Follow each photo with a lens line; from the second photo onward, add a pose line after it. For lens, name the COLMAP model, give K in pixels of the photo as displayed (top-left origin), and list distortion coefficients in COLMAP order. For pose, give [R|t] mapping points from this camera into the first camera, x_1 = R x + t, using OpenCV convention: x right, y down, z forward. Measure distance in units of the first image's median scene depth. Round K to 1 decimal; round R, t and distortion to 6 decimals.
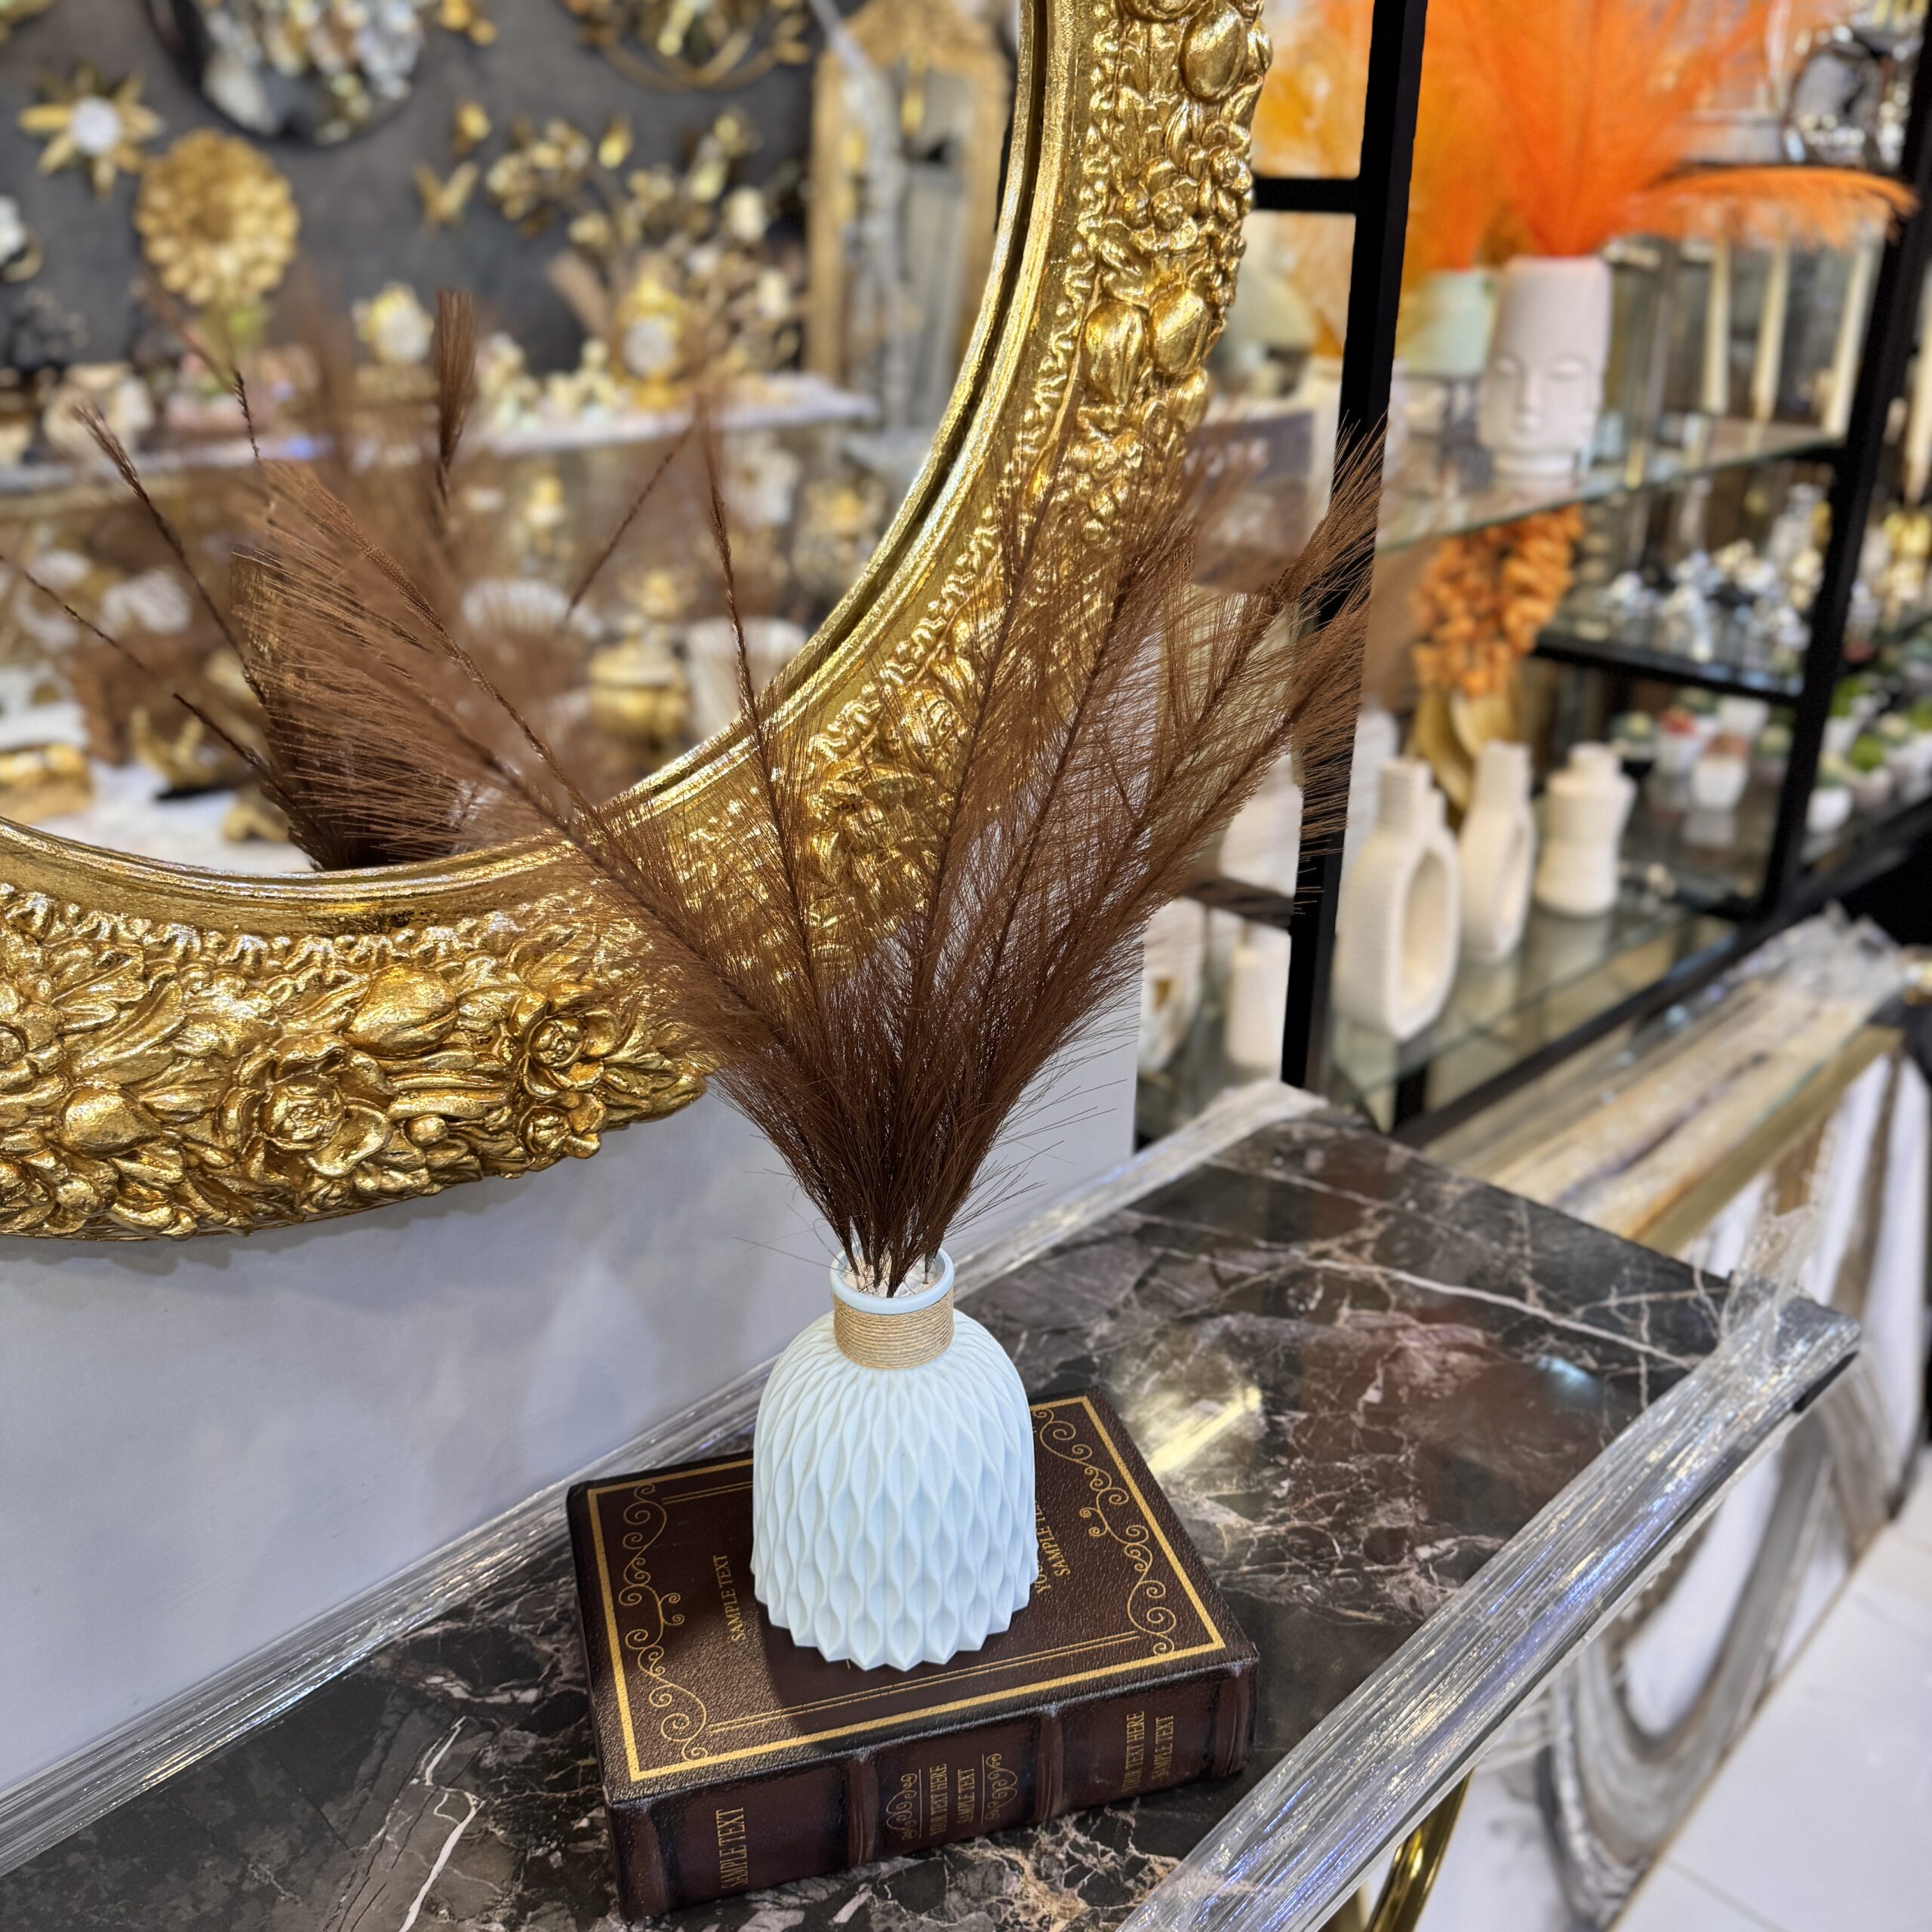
lens RADIAL K [[1839.4, 0, 971.7], [0, 1839.4, 961.5], [0, 0, 1]] dist [0.161077, -0.378380]
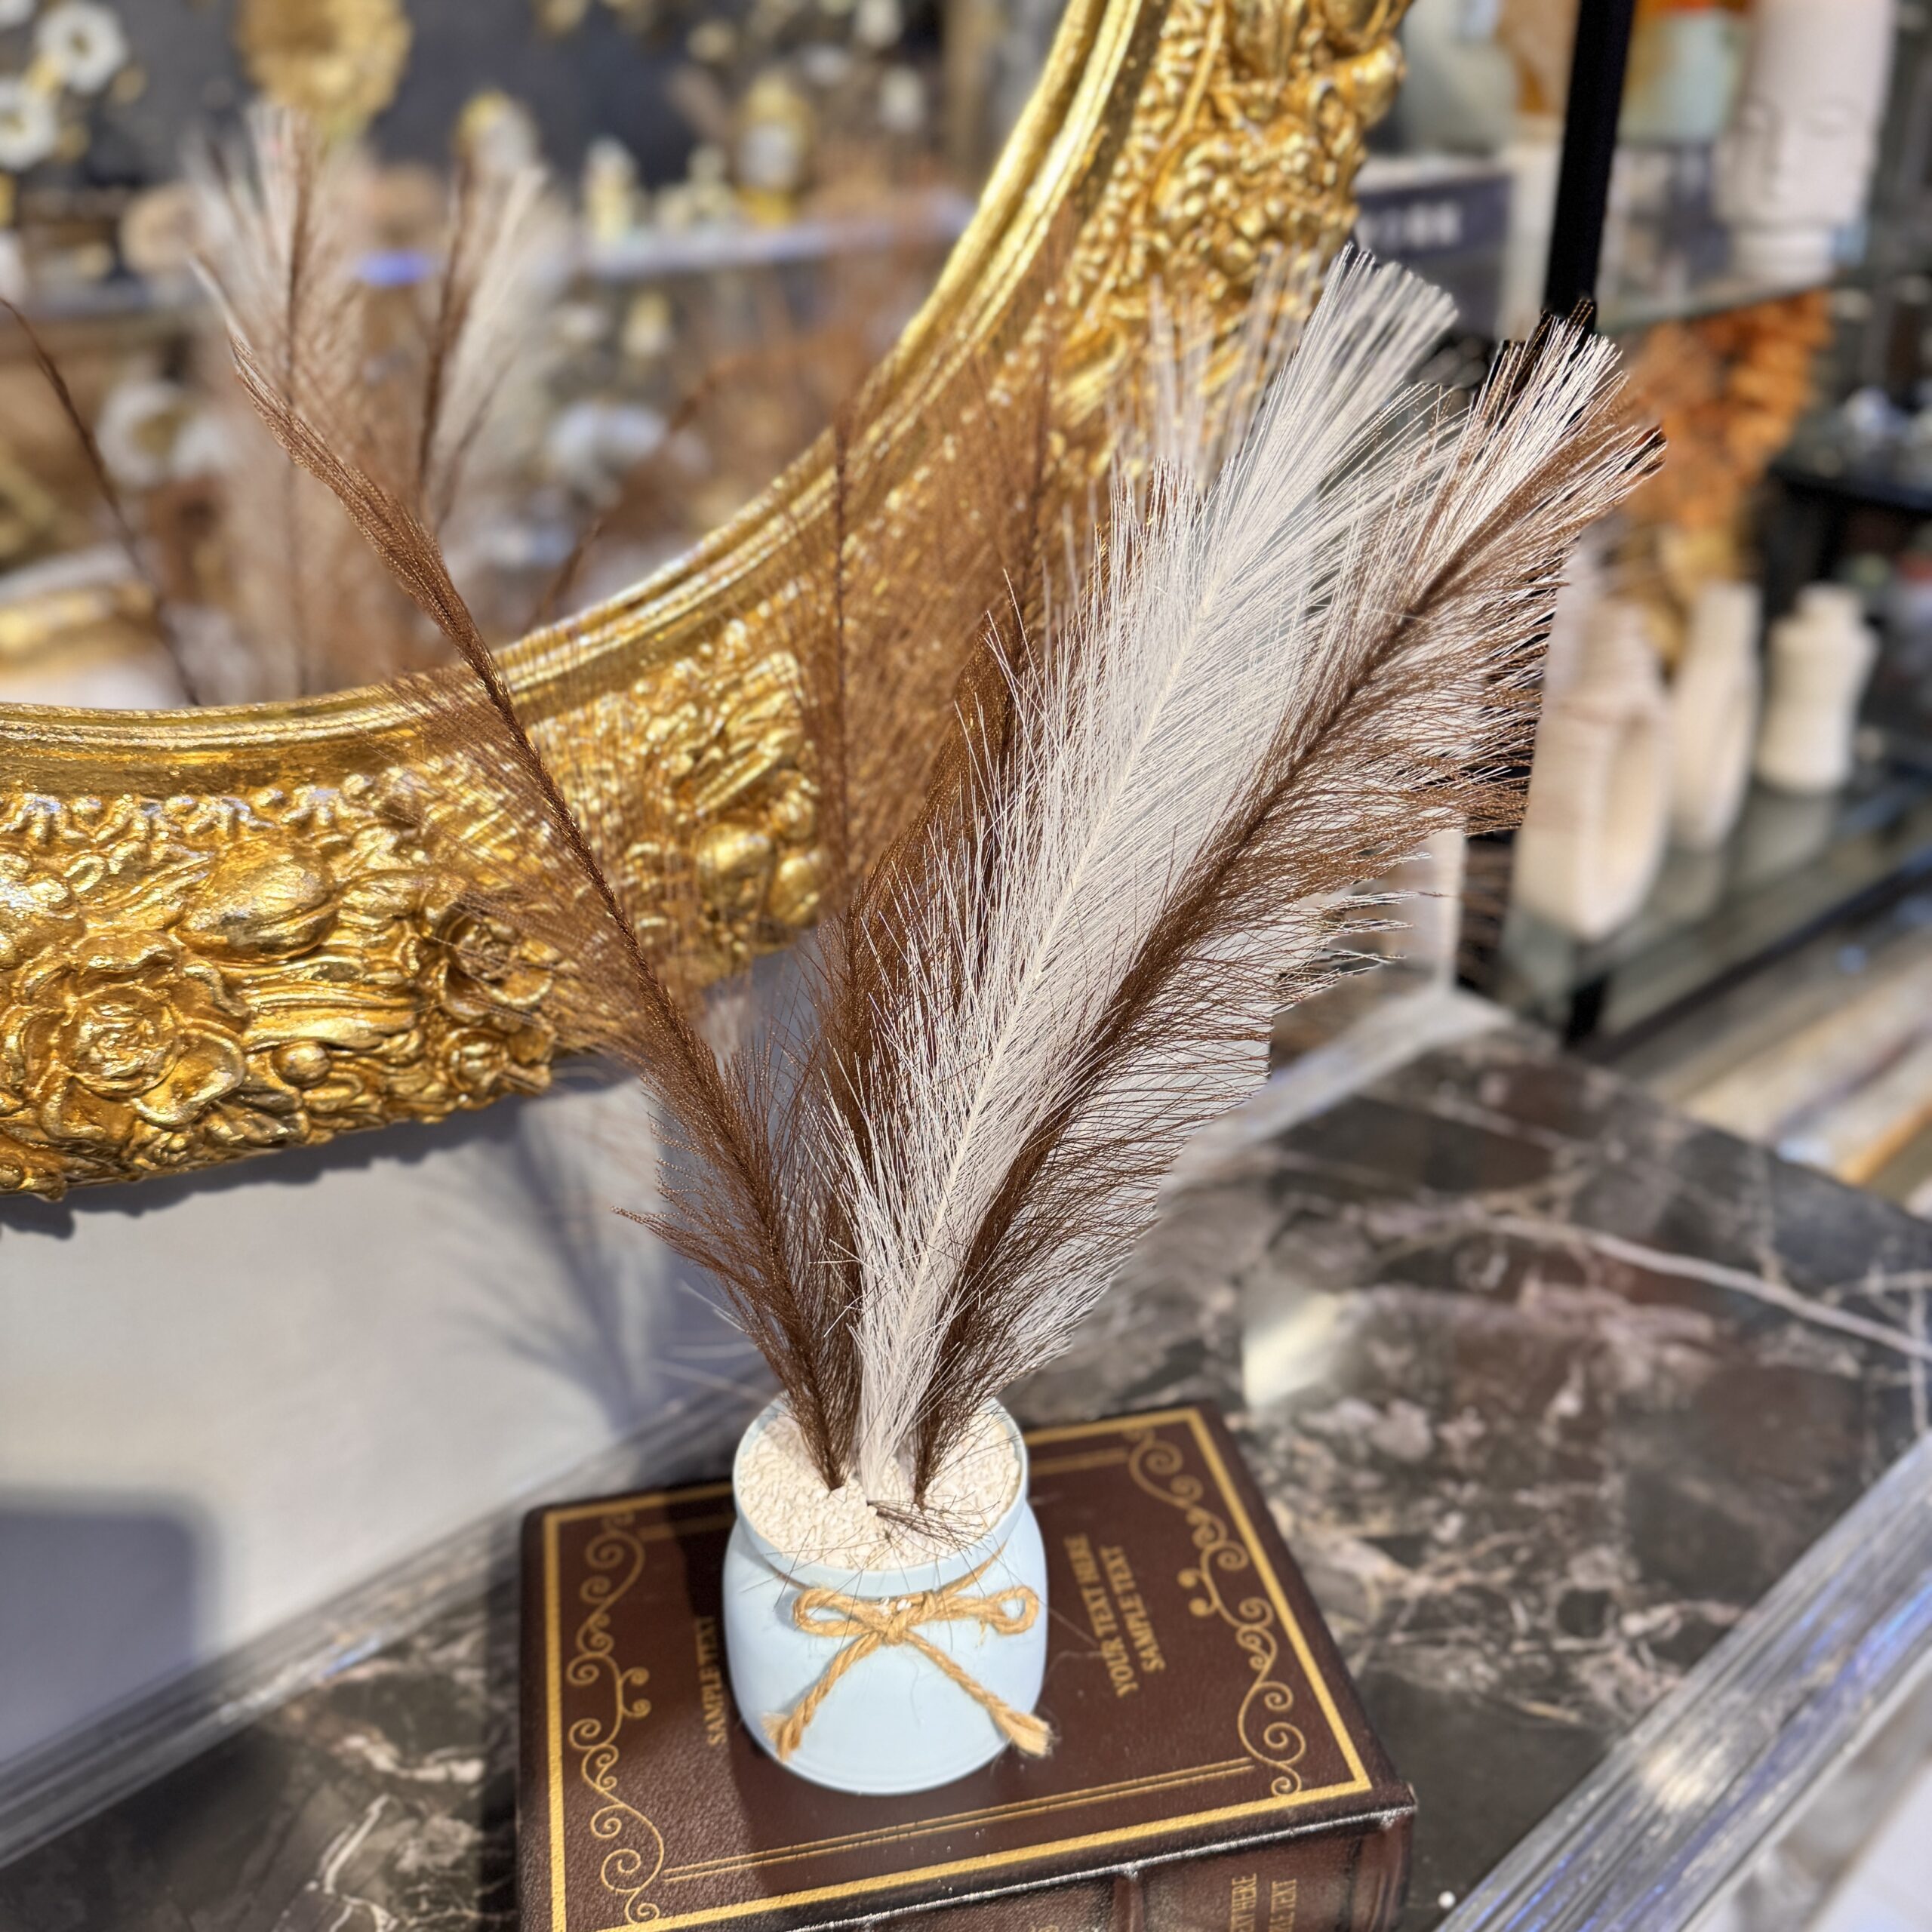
lens RADIAL K [[1866.3, 0, 964.0], [0, 1866.3, 966.3], [0, 0, 1]] dist [0.074265, -0.189838]
pose [[0.996699, 0.021437, -0.078309, 0.023194], [-0.015603, 0.997109, 0.074360, -0.005949], [0.079676, -0.072893, 0.994152, 0.236602]]
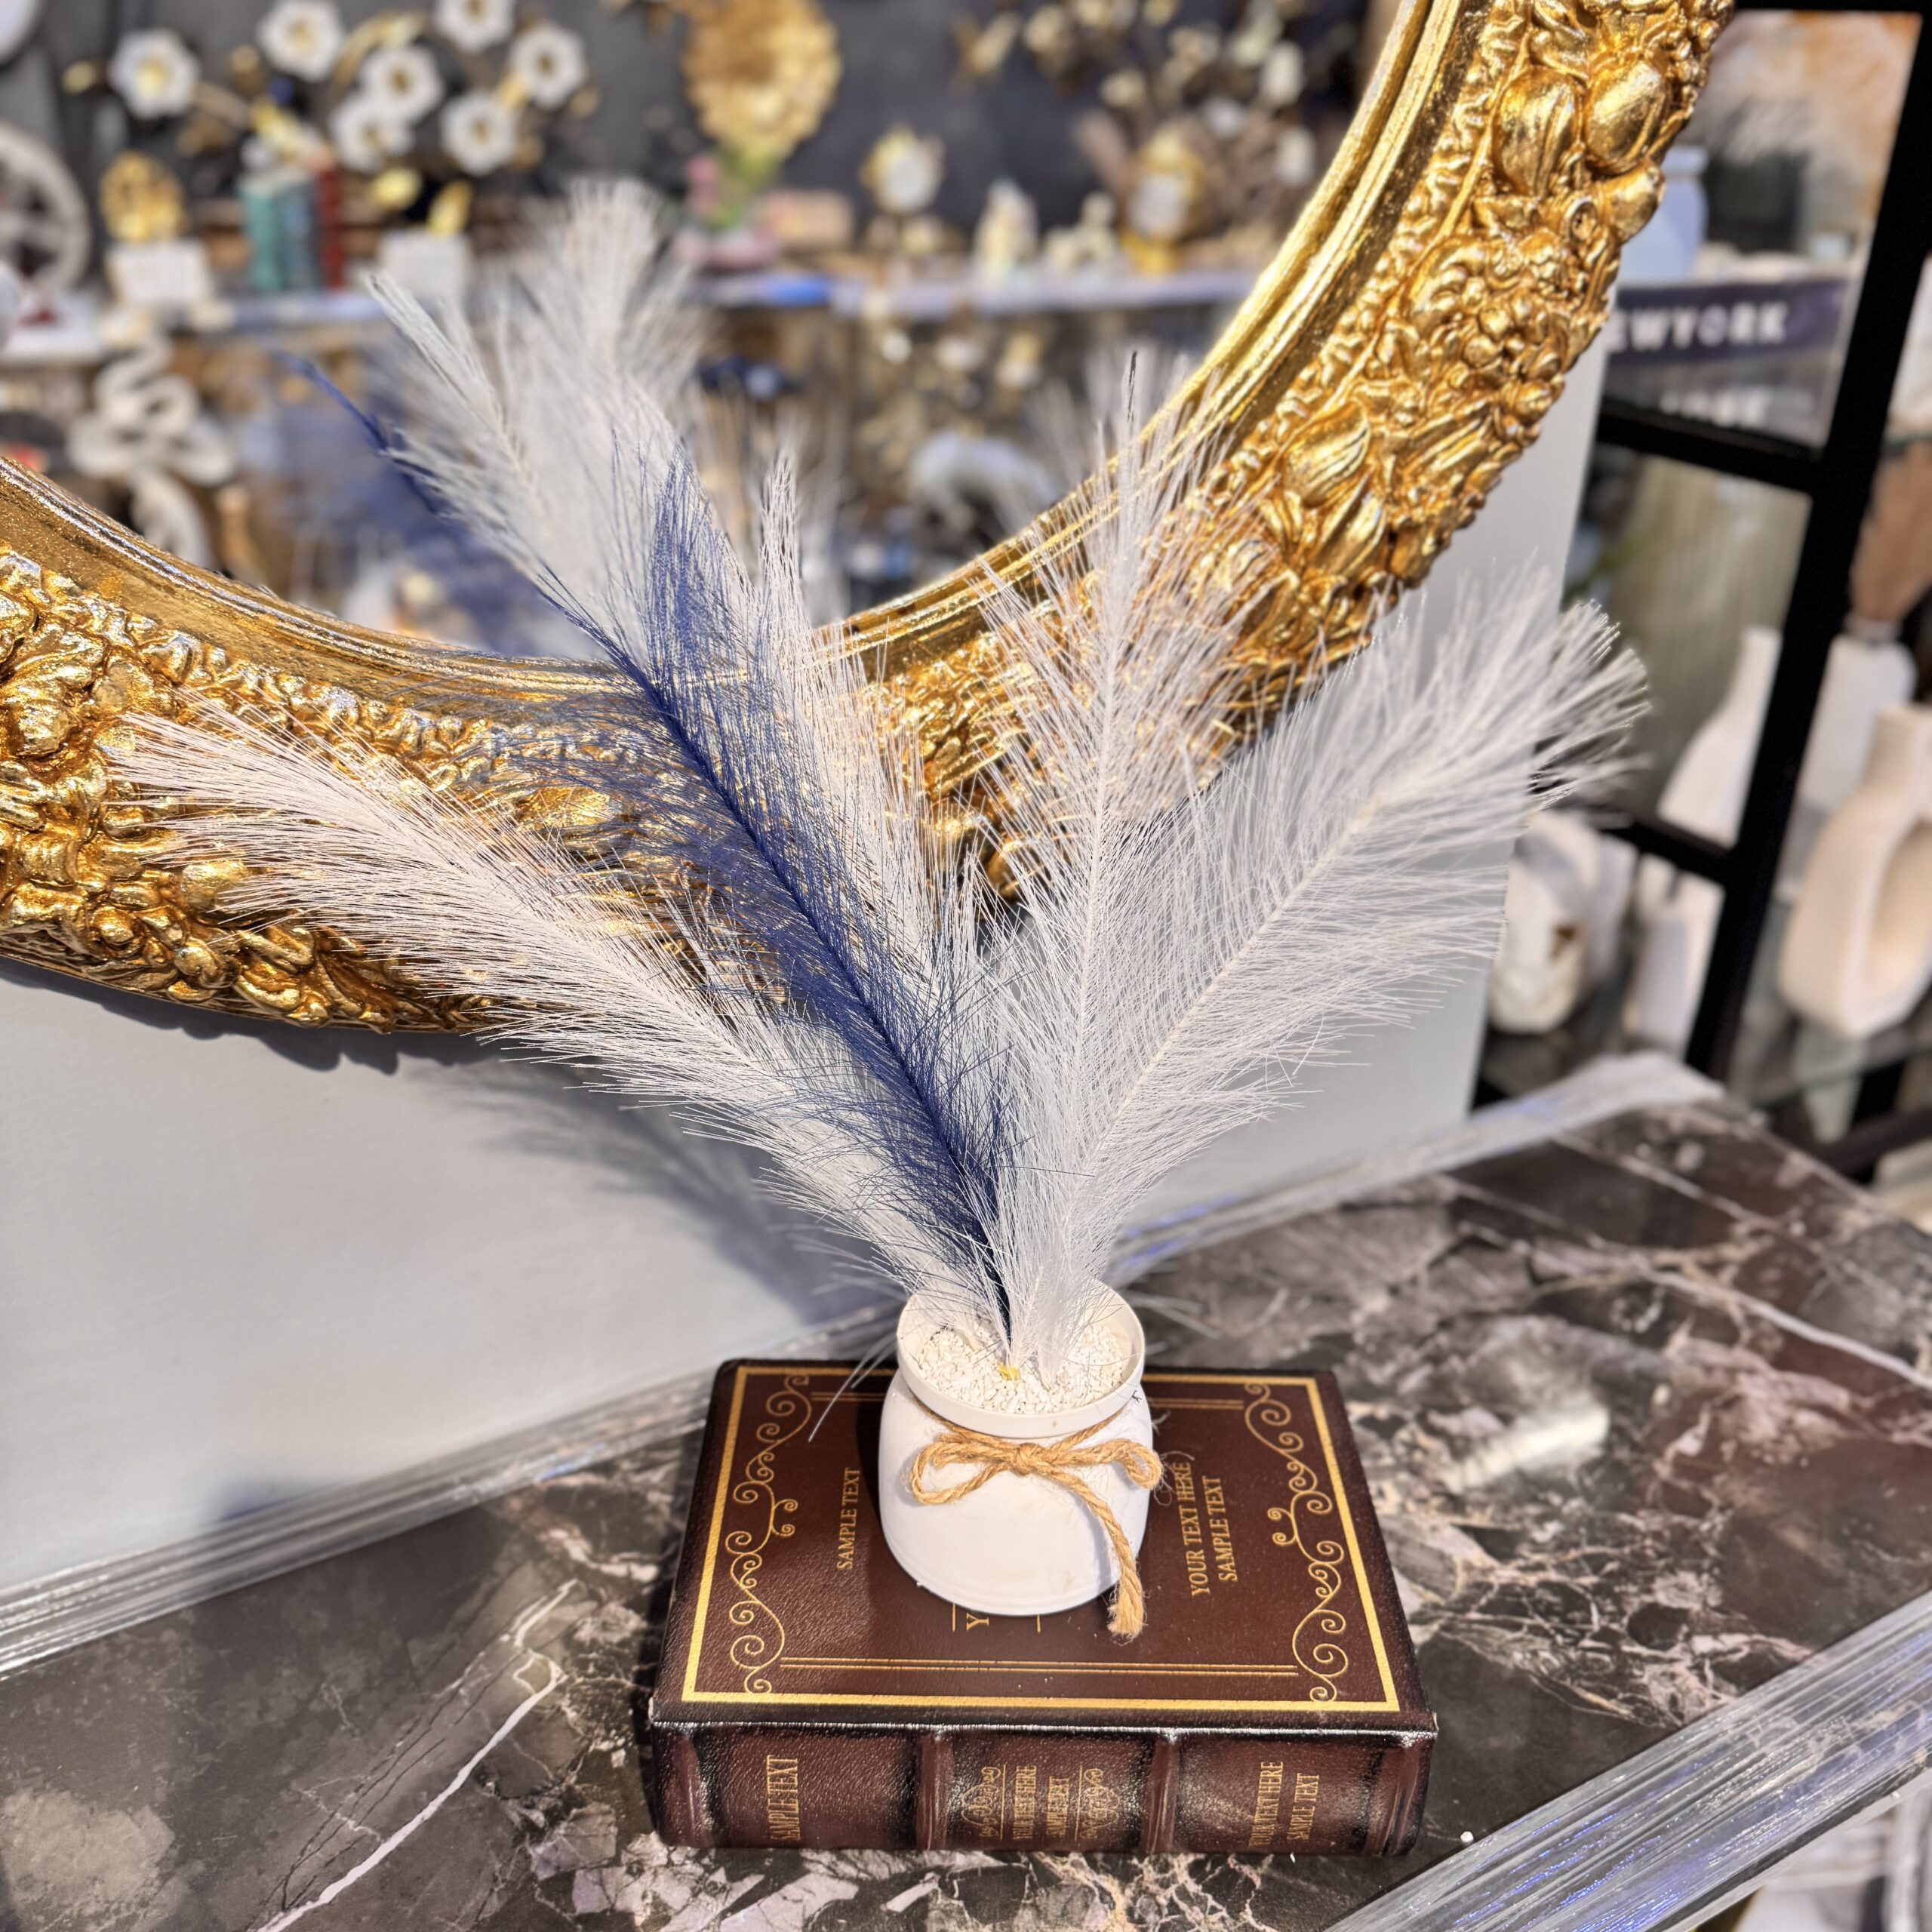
lens RADIAL K [[1860.9, 0, 958.2], [0, 1860.9, 961.4], [0, 0, 1]] dist [0.050707, -0.116715]
pose [[0.958803, 0.143874, -0.244945, 0.088363], [-0.131064, 0.989046, 0.067905, 0.008202], [0.252031, -0.033004, 0.967156, 0.139713]]
